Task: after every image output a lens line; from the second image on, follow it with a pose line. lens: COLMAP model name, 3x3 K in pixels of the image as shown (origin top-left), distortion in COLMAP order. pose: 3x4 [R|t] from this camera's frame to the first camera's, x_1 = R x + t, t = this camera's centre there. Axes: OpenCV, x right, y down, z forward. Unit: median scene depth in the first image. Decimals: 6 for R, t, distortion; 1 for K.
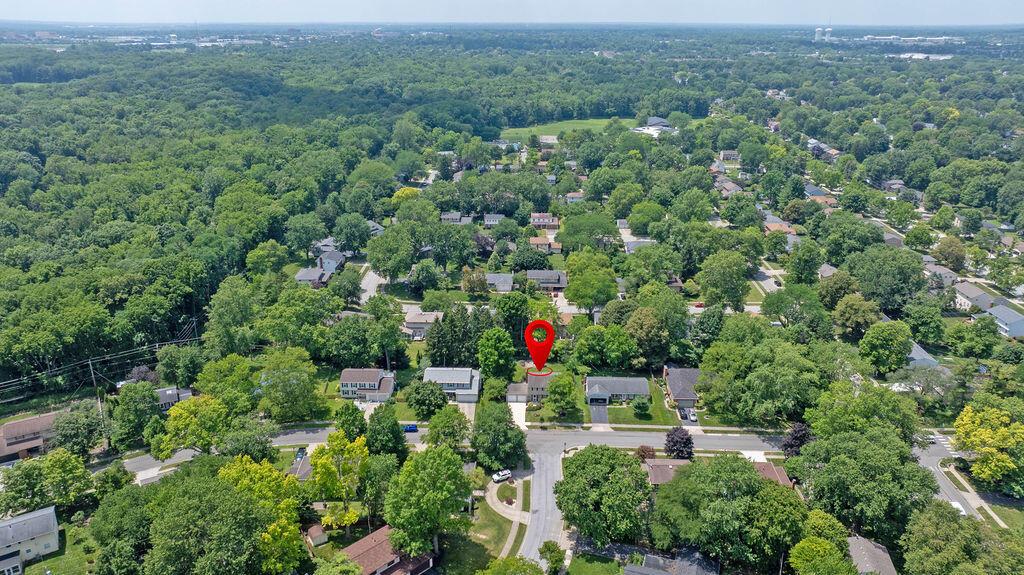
lens RADIAL K [[726.7, 0, 510.4], [0, 726.7, 268.1], [0, 0, 1]] dist [-0.018739, 0.002319]
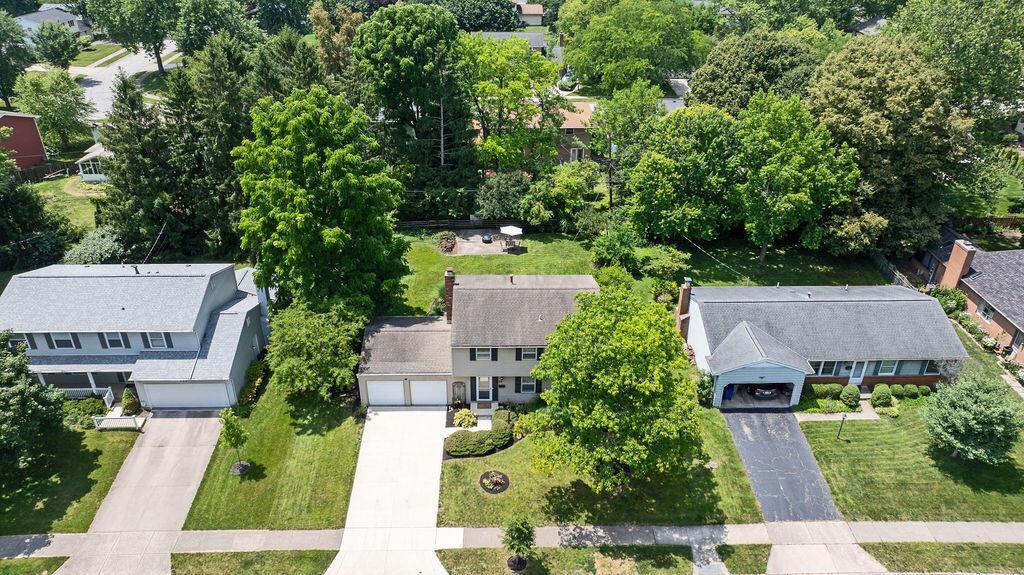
lens RADIAL K [[726.7, 0, 510.4], [0, 726.7, 268.1], [0, 0, 1]] dist [-0.018739, 0.002319]
pose [[0.998461, -0.021657, 0.051064, 0.030556], [0.013191, 0.986923, 0.160652, 0.103586], [-0.053876, -0.159731, 0.985689, 0.774008]]
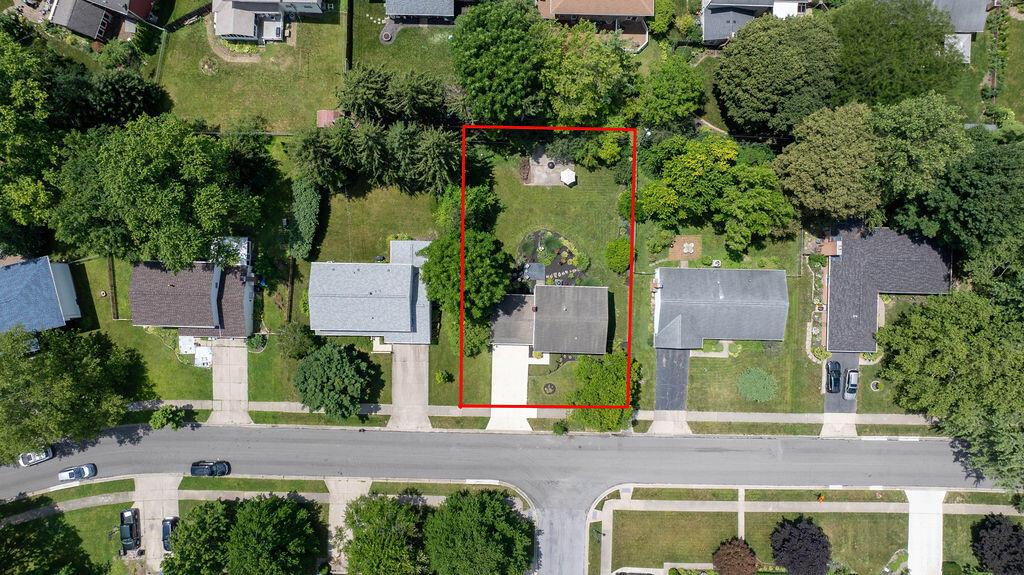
lens RADIAL K [[726.7, 0, 510.4], [0, 726.7, 268.1], [0, 0, 1]] dist [-0.018739, 0.002319]
pose [[0.999938, -0.008919, 0.006712, 0.005724], [-0.003419, 0.327737, 0.944763, -0.299439], [-0.010626, -0.944727, 0.327686, 0.880435]]
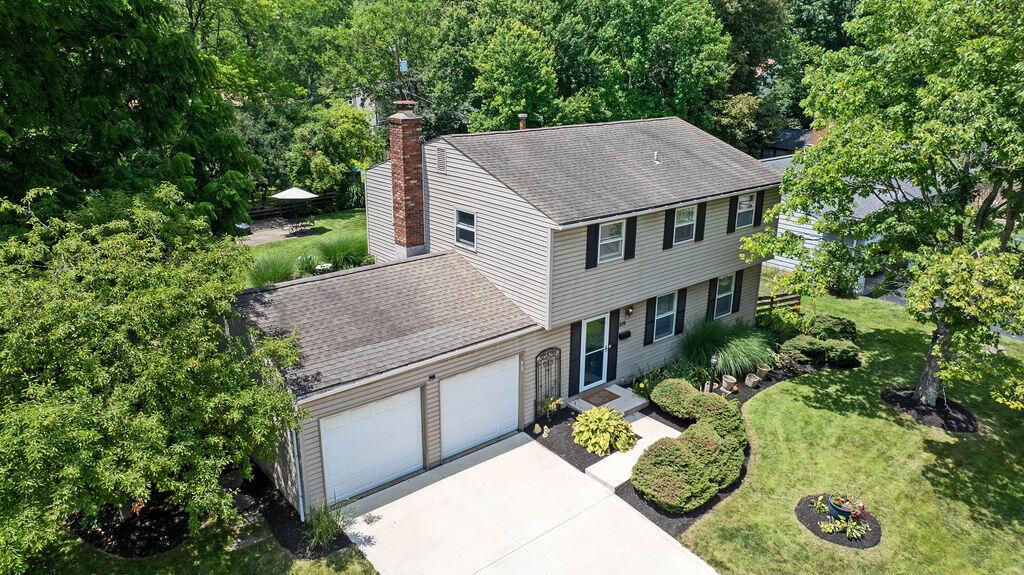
lens RADIAL K [[726.7, 0, 510.4], [0, 726.7, 268.1], [0, 0, 1]] dist [-0.018739, 0.002319]
pose [[0.746374, -0.192007, 0.637227, -0.030841], [0.211485, 0.976276, 0.046459, 0.160098], [-0.631031, 0.100088, 0.769274, 0.927202]]
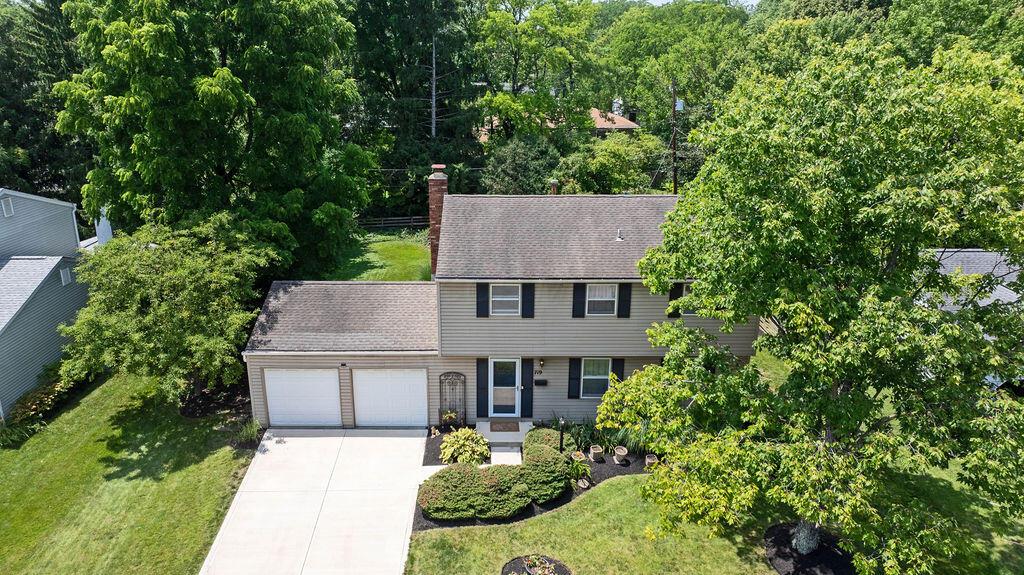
lens RADIAL K [[734.2, 0, 486.5], [0, 734.2, 251.9], [0, 0, 1]] dist [-0.021353, 0.001237]
pose [[0.999554, -0.013845, 0.026474, 0.027778], [0.015269, 0.998404, -0.054363, 0.162347], [-0.025679, 0.054743, 0.998170, 0.880067]]
